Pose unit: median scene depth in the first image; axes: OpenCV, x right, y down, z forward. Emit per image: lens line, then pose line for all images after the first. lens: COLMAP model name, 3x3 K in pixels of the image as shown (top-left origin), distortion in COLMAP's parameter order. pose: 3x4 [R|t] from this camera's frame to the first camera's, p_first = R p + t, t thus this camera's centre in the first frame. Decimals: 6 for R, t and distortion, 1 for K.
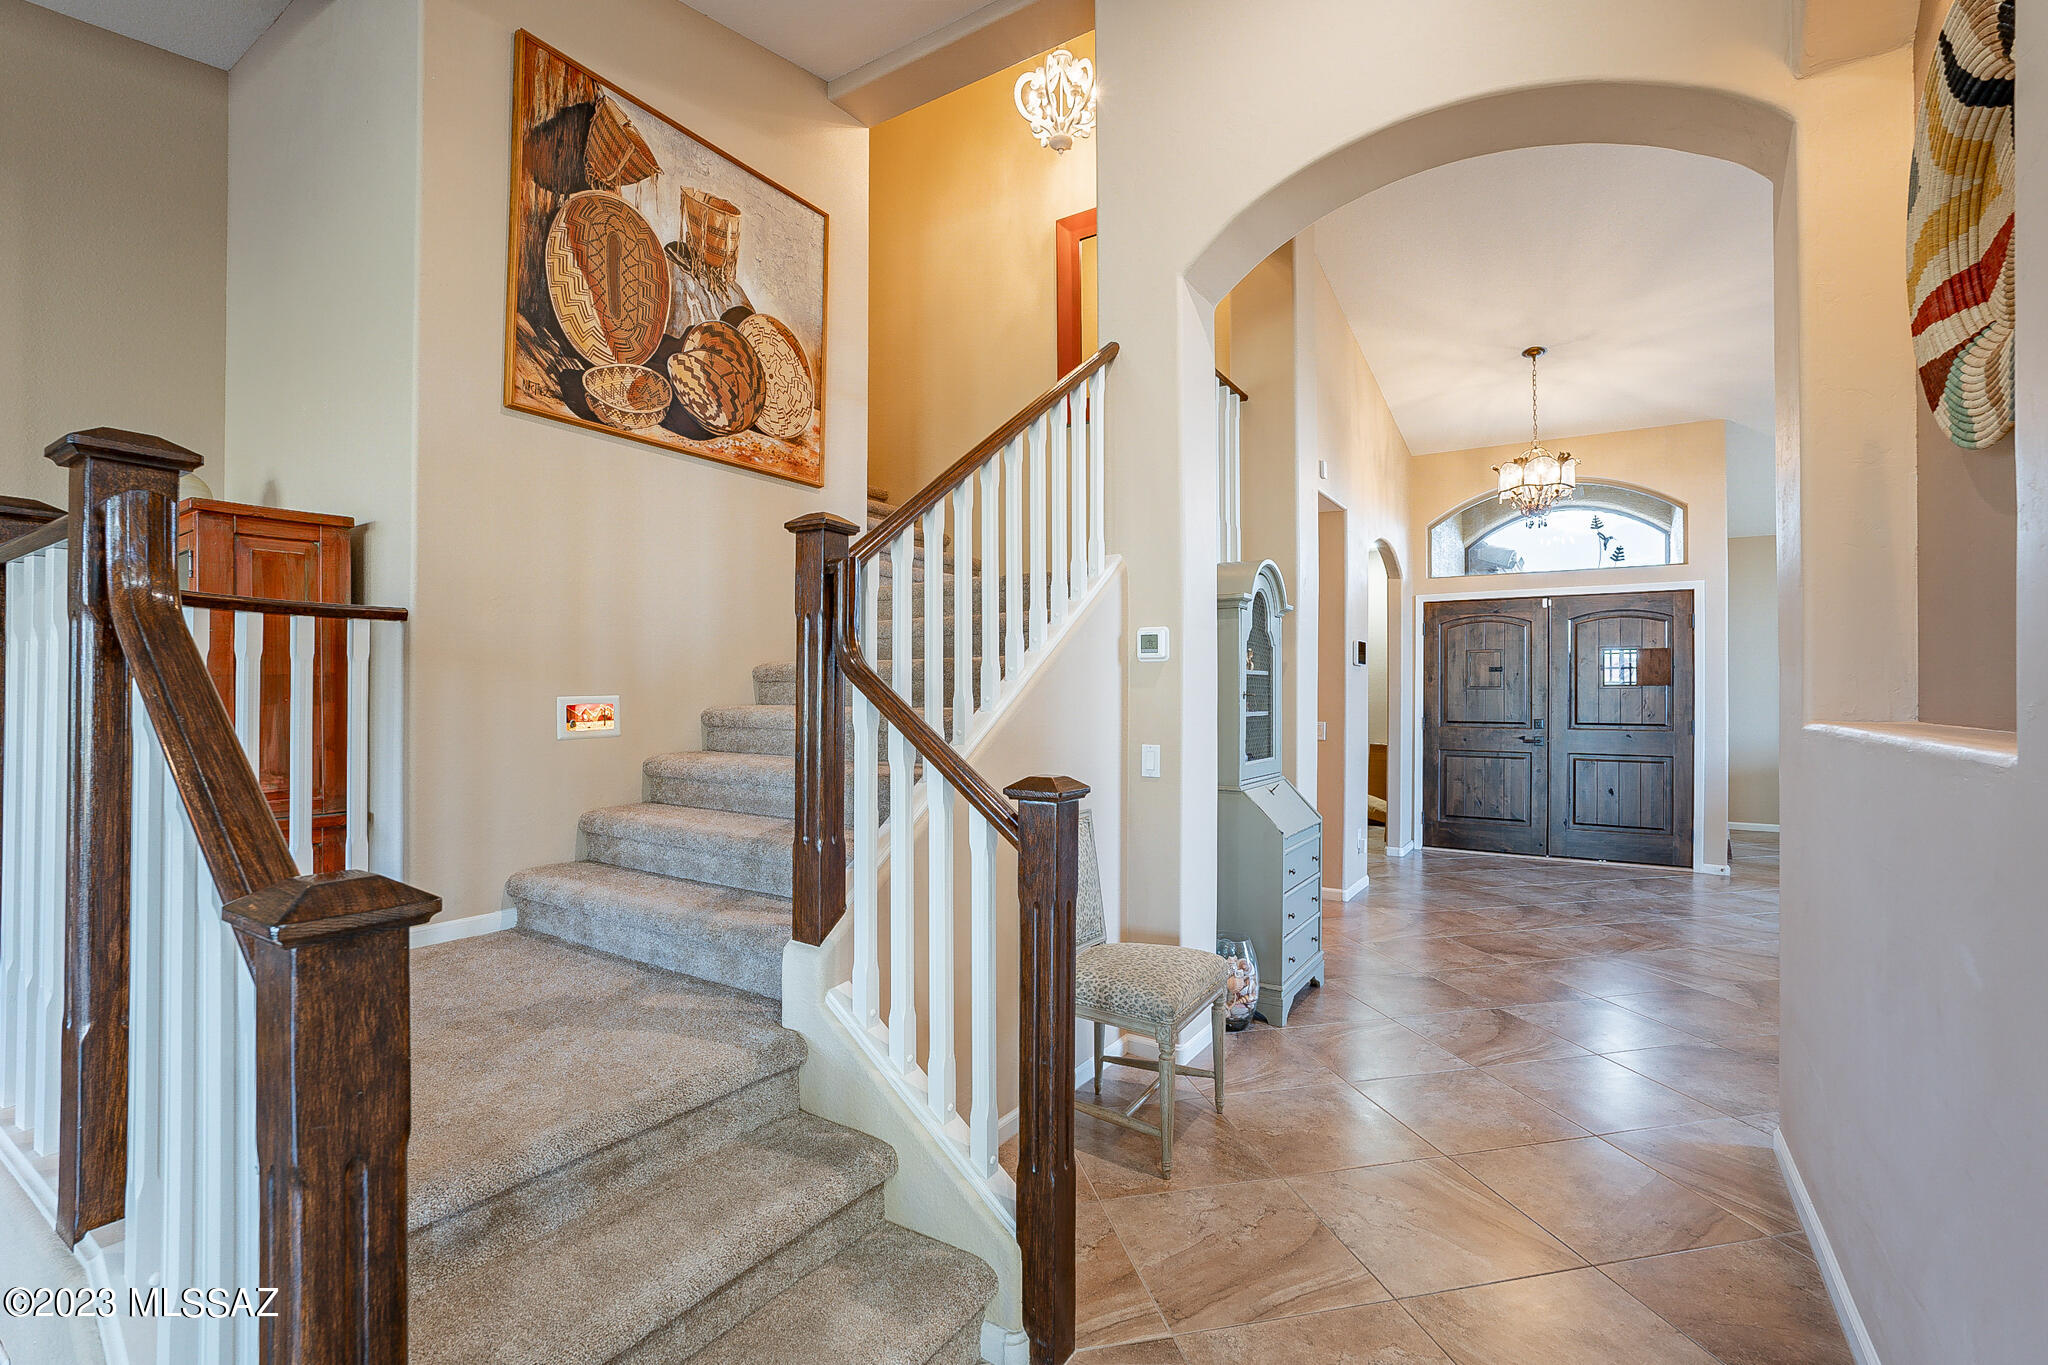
lens RADIAL K [[912.1, 0, 1013.2], [0, 912.1, 675.6], [0, 0, 1]] dist [-0.018353, 0.001732]
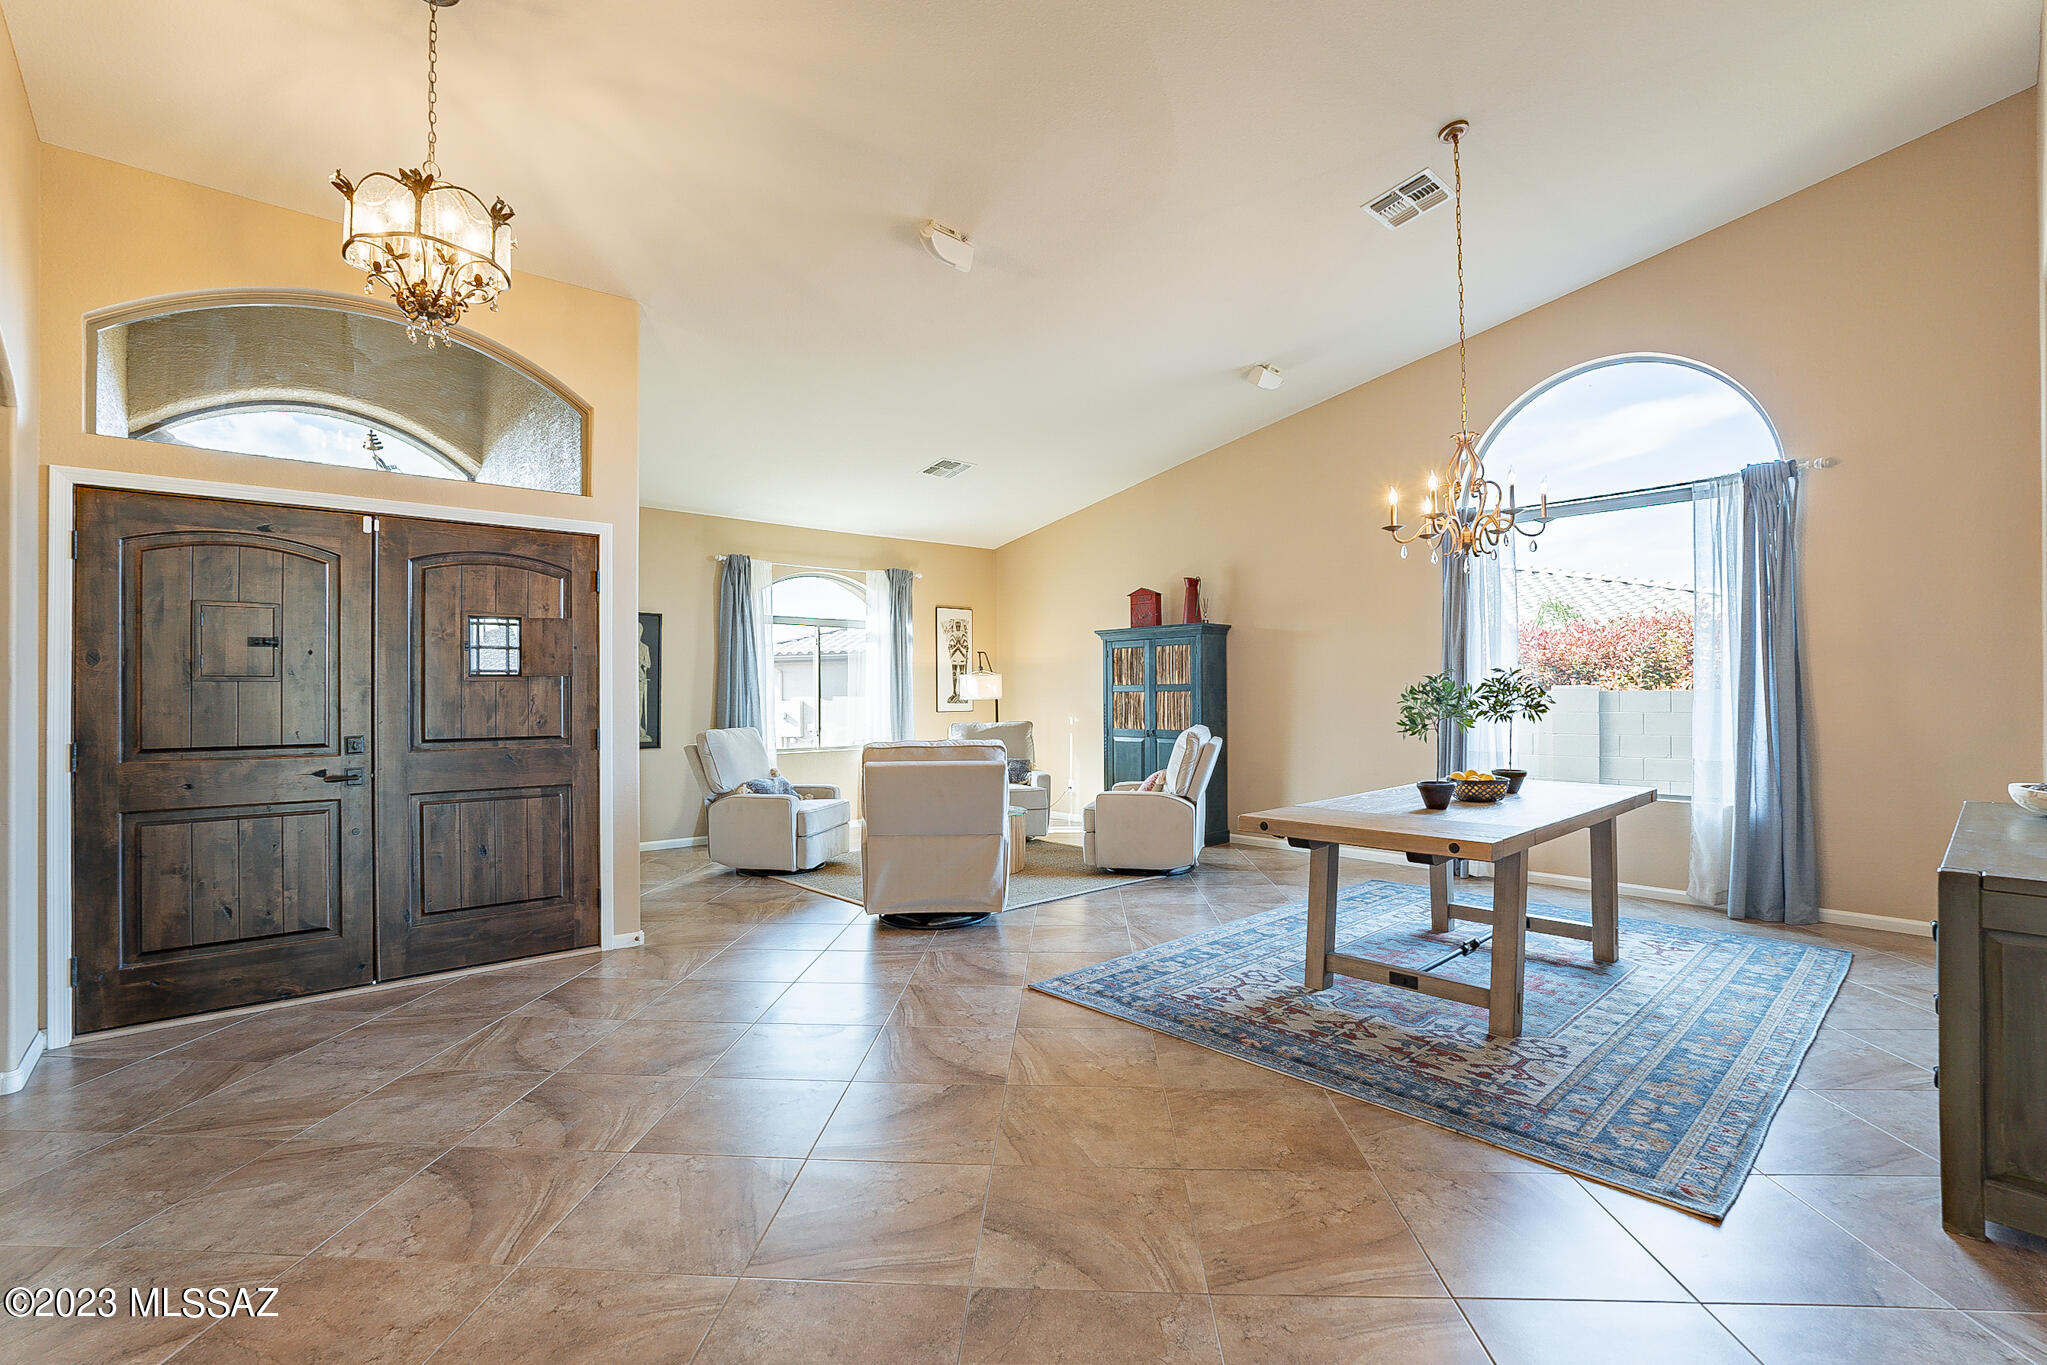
lens RADIAL K [[911.6, 0, 1036.1], [0, 911.6, 692.3], [0, 0, 1]] dist [-0.018353, 0.001732]
pose [[0.254784, 0.000259, 0.966998, 0.160403], [-0.010403, 0.999943, 0.002473, 0.016026], [-0.966942, -0.010690, 0.254772, 0.467265]]
